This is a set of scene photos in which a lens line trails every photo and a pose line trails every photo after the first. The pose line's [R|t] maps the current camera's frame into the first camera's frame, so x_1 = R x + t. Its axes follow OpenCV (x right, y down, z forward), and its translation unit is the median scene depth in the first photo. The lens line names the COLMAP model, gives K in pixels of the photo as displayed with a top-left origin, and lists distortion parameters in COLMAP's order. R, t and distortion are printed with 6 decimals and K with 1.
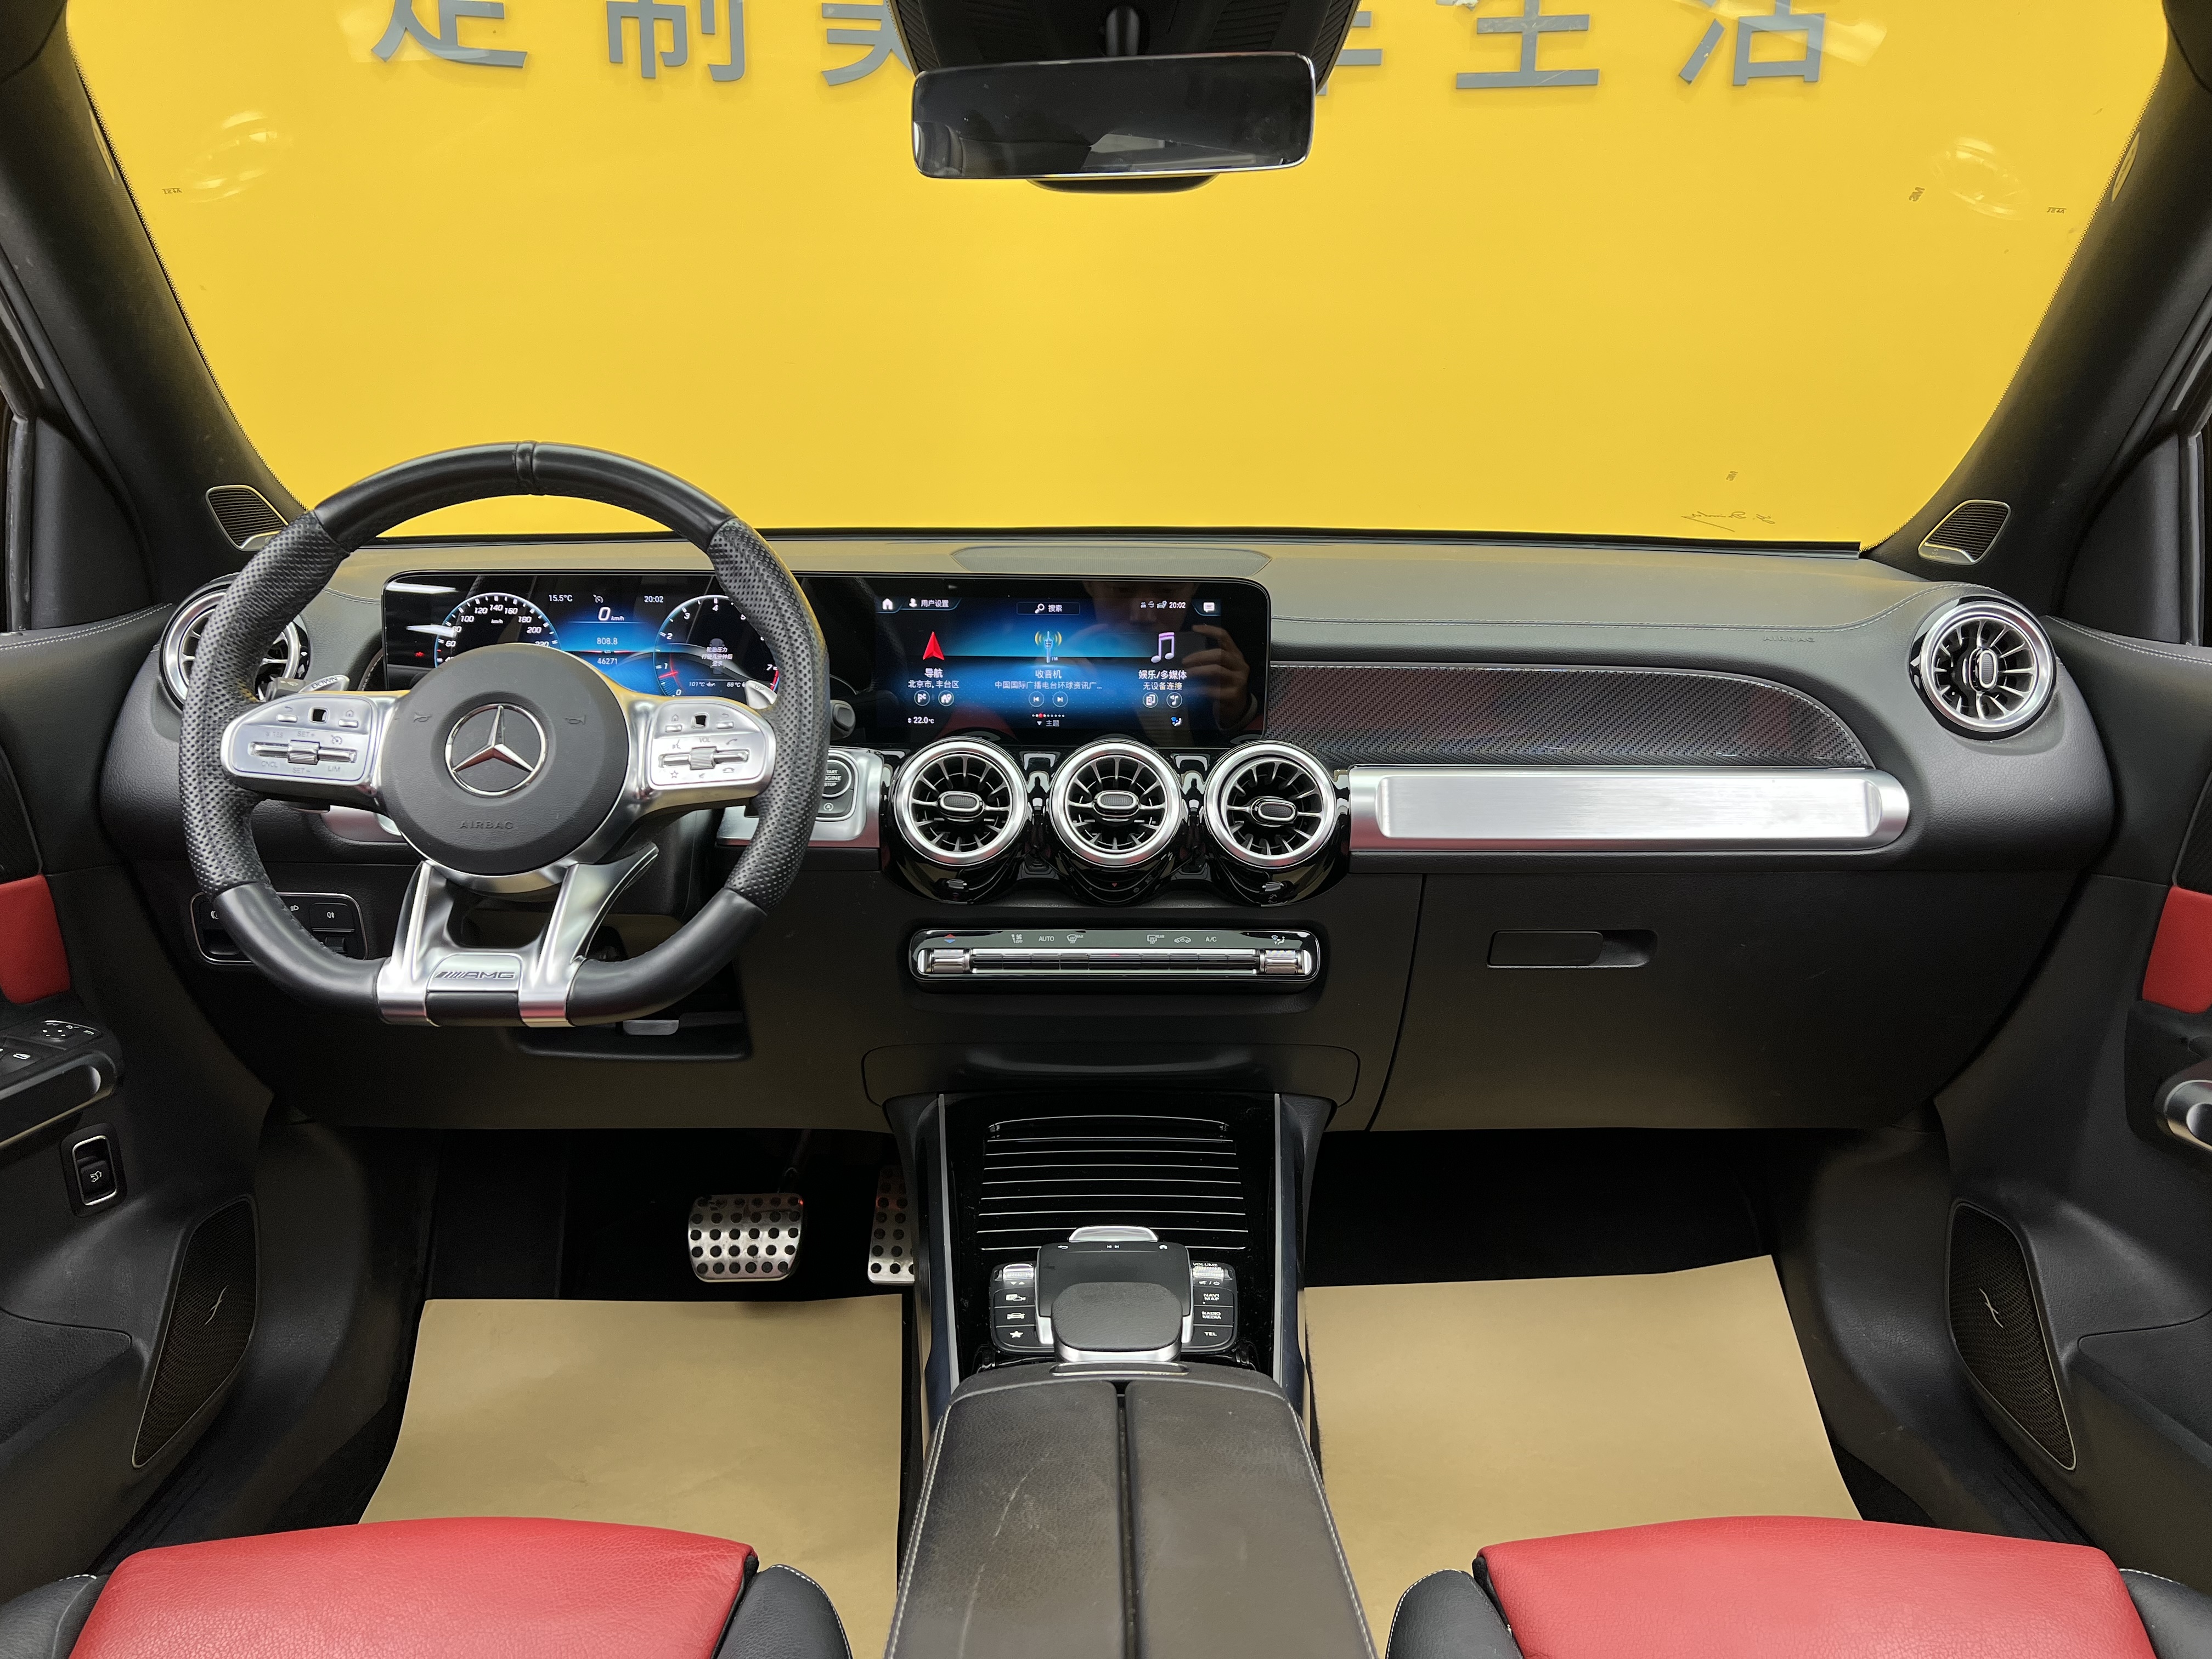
lens RADIAL K [[1662.1, 0, 1107.2], [0, 1662.1, 833.5], [0, 0, 1]] dist [0.107614, -0.189206]
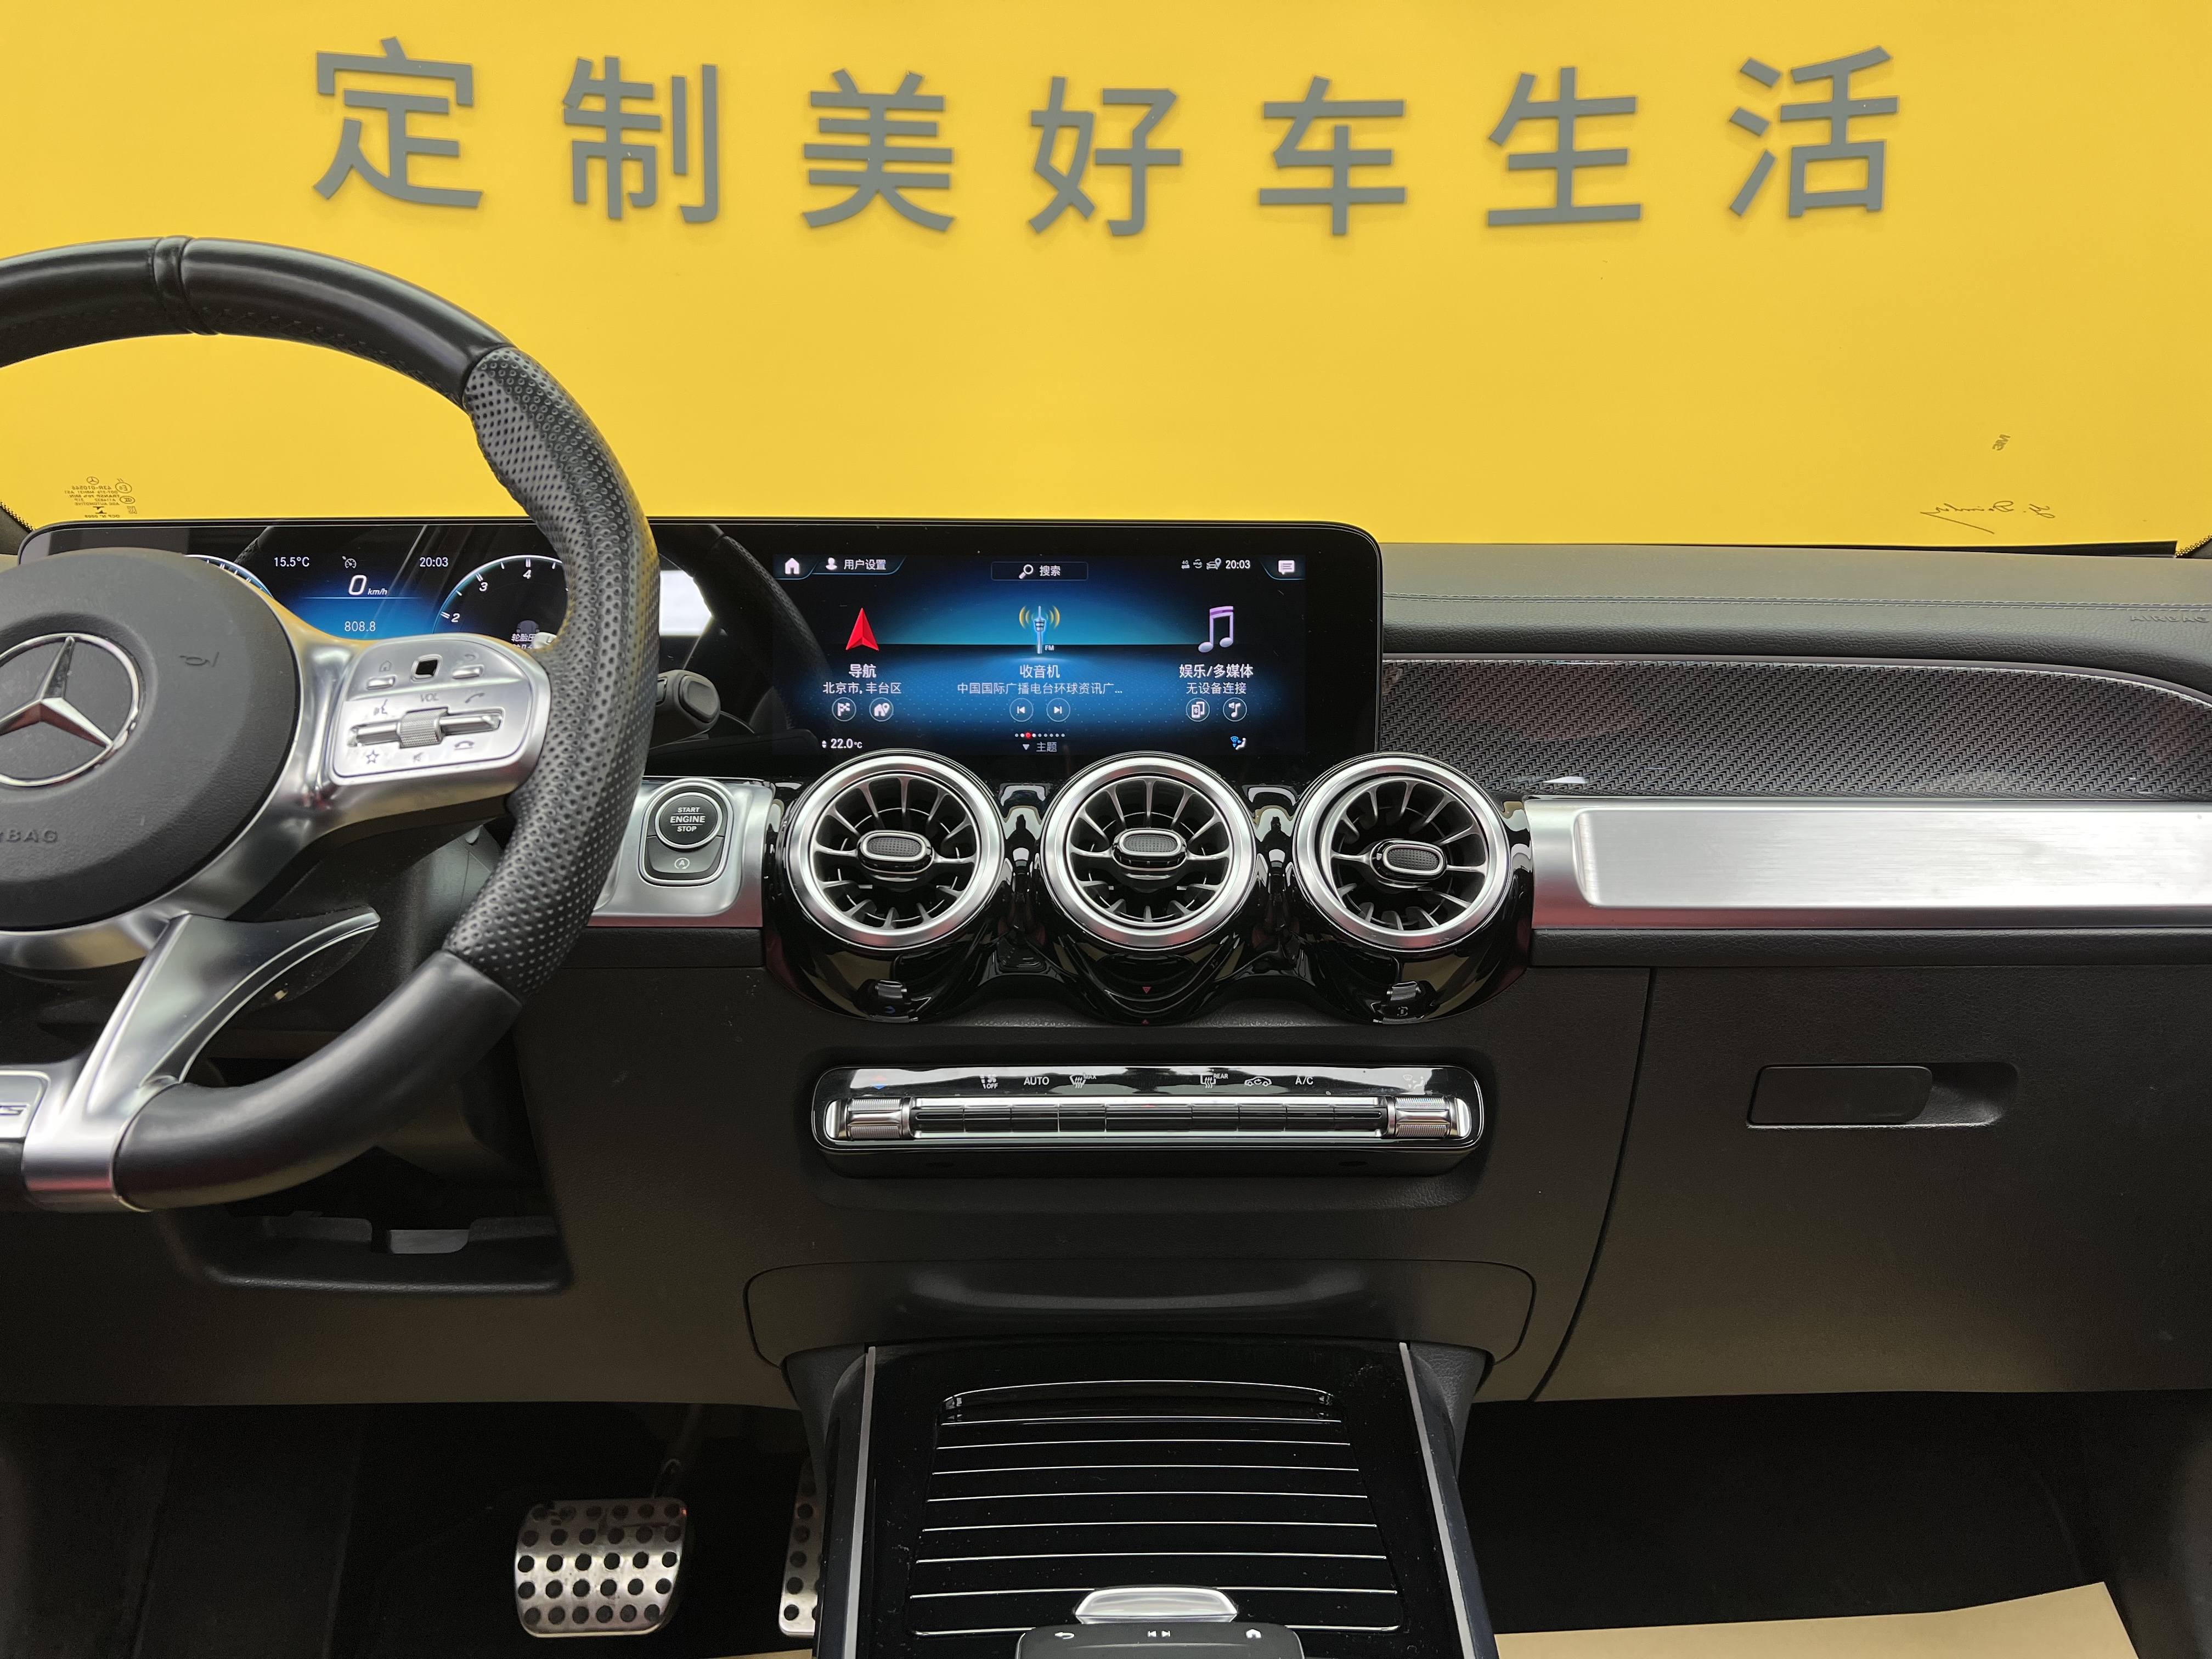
lens RADIAL K [[1673.2, 0, 1103.3], [0, 1673.2, 843.6], [0, 0, 1]] dist [0.056200, -0.066105]
pose [[0.999970, -0.007028, -0.003311, -0.008907], [0.006496, 0.990162, -0.139776, 0.061893], [0.004261, 0.139750, 0.990178, 0.366944]]
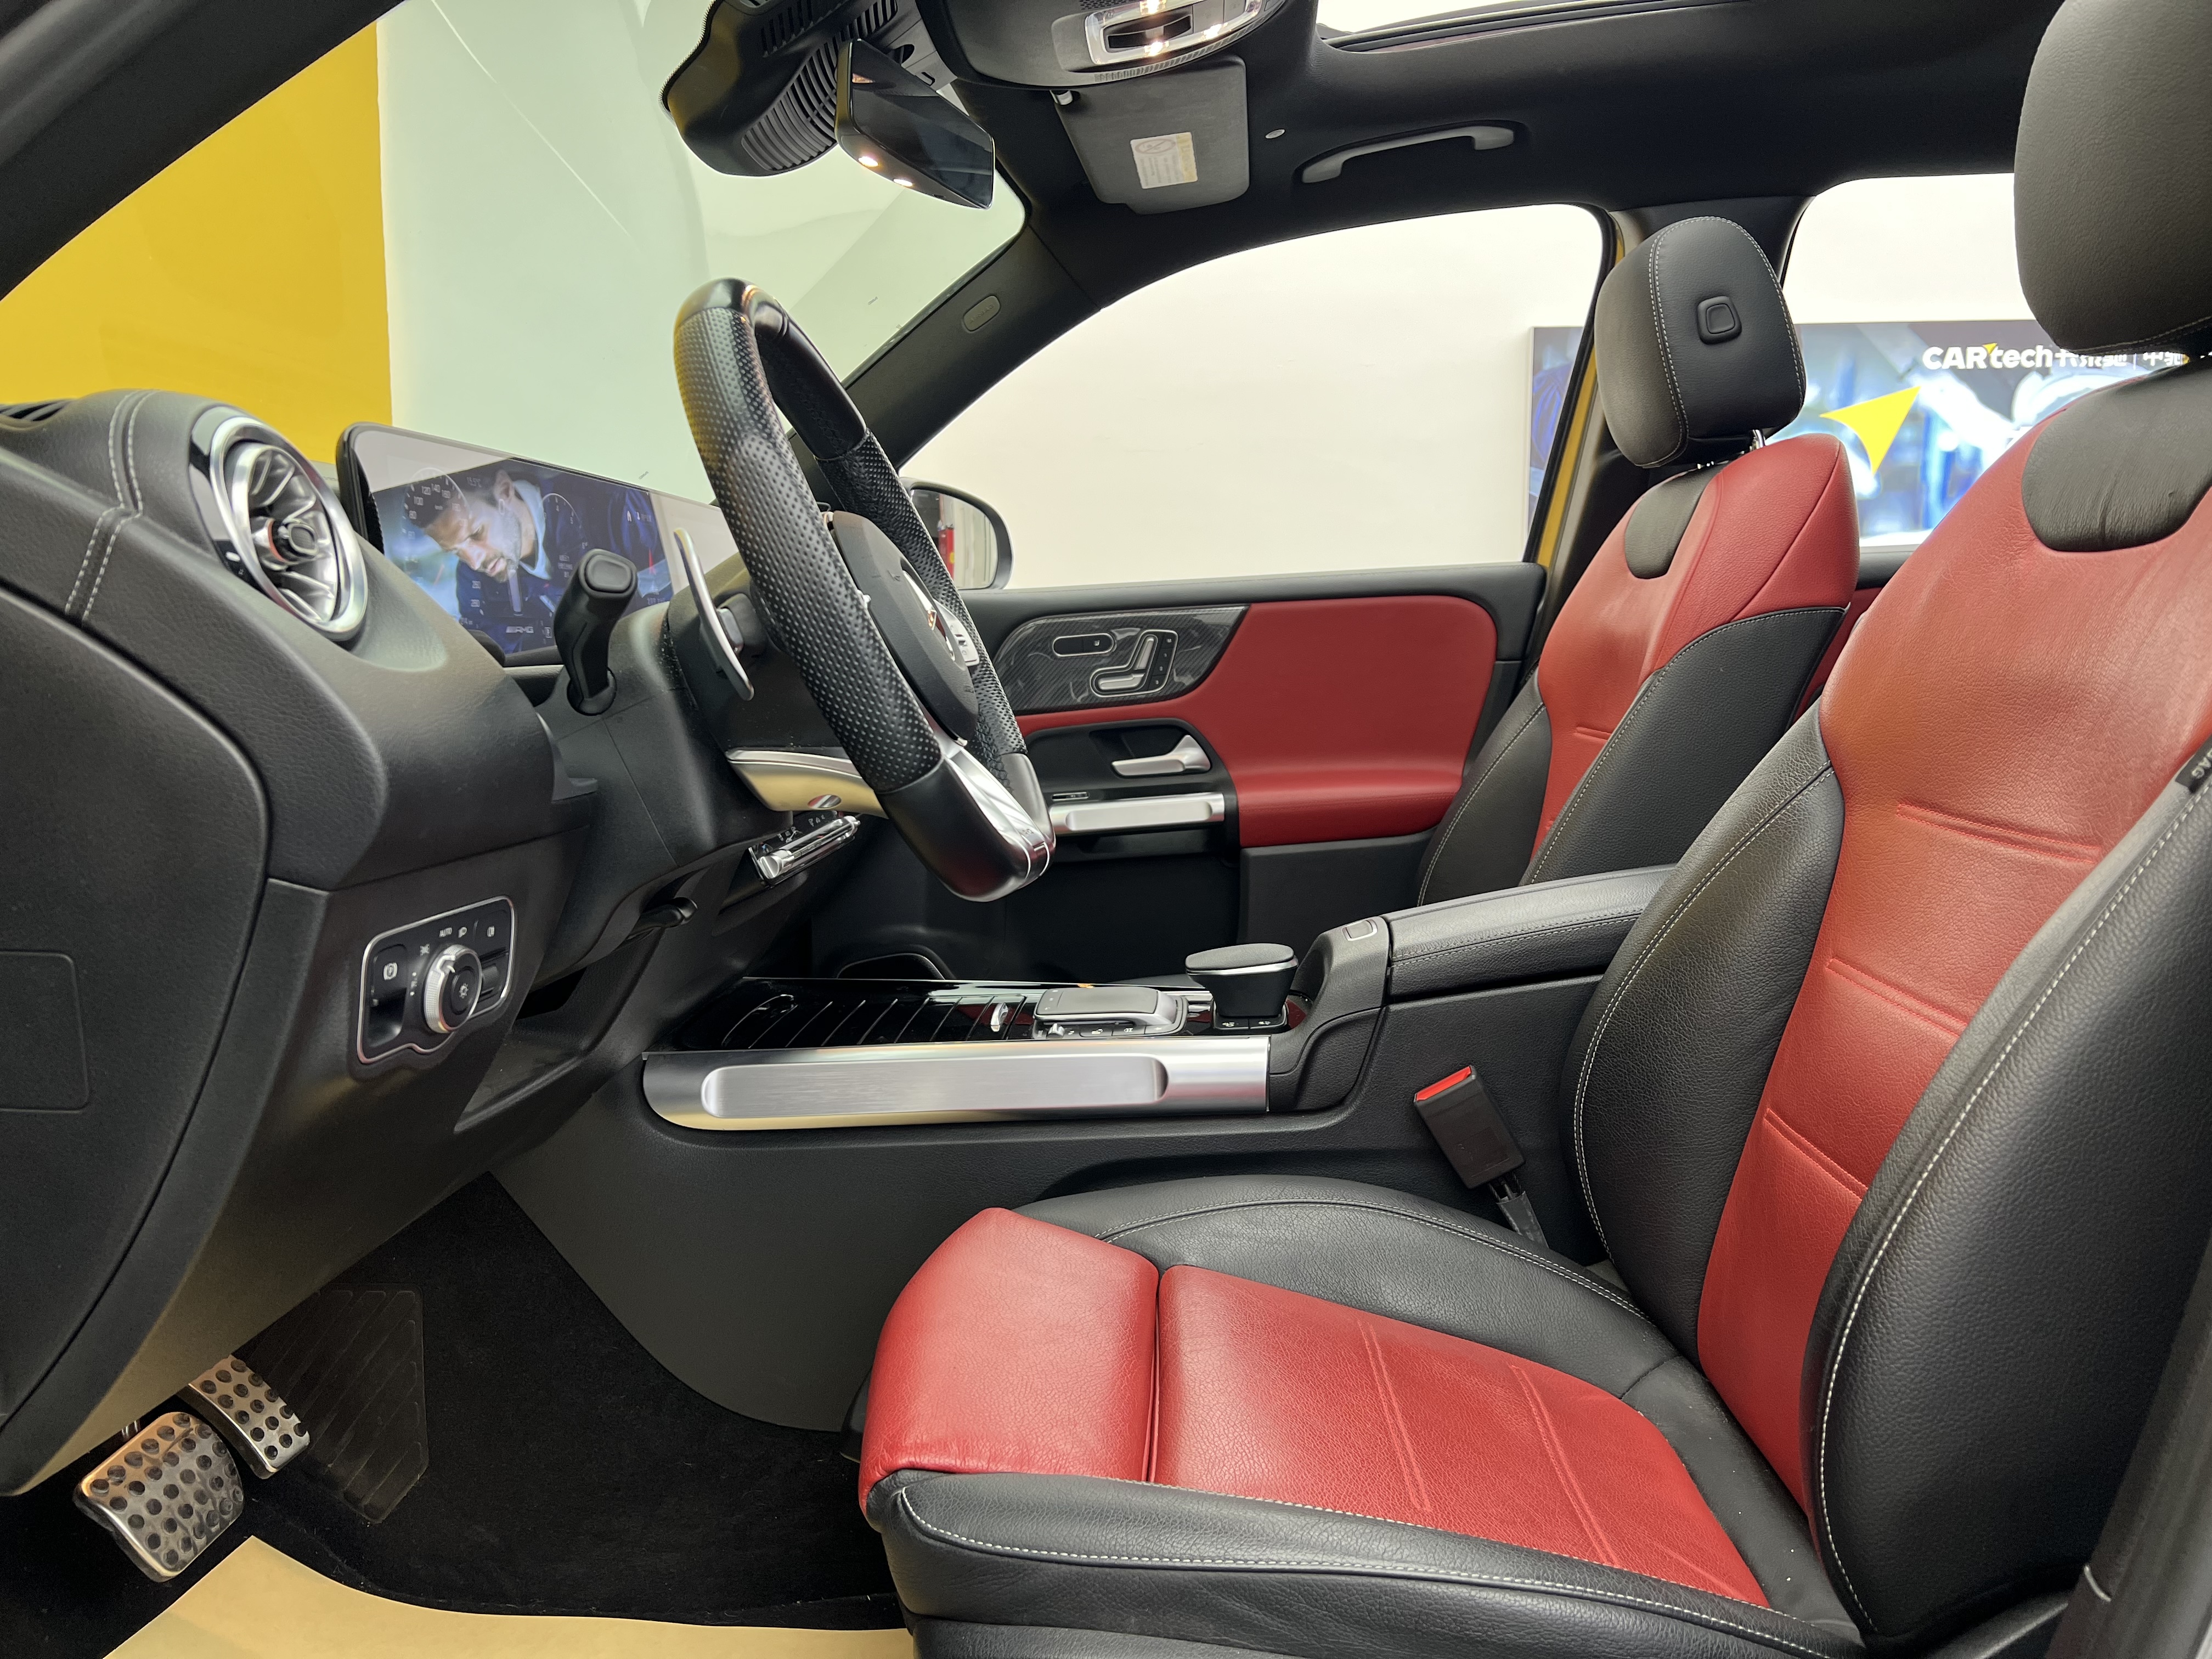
lens RADIAL K [[1638.8, 0, 1111.6], [0, 1638.8, 857.1], [0, 0, 1]] dist [0.056523, -0.055727]
pose [[0.059636, -0.135917, 0.988924, -1.051471], [0.205694, 0.971099, 0.121063, -0.006268], [-0.976798, 0.196196, 0.085869, 0.698321]]
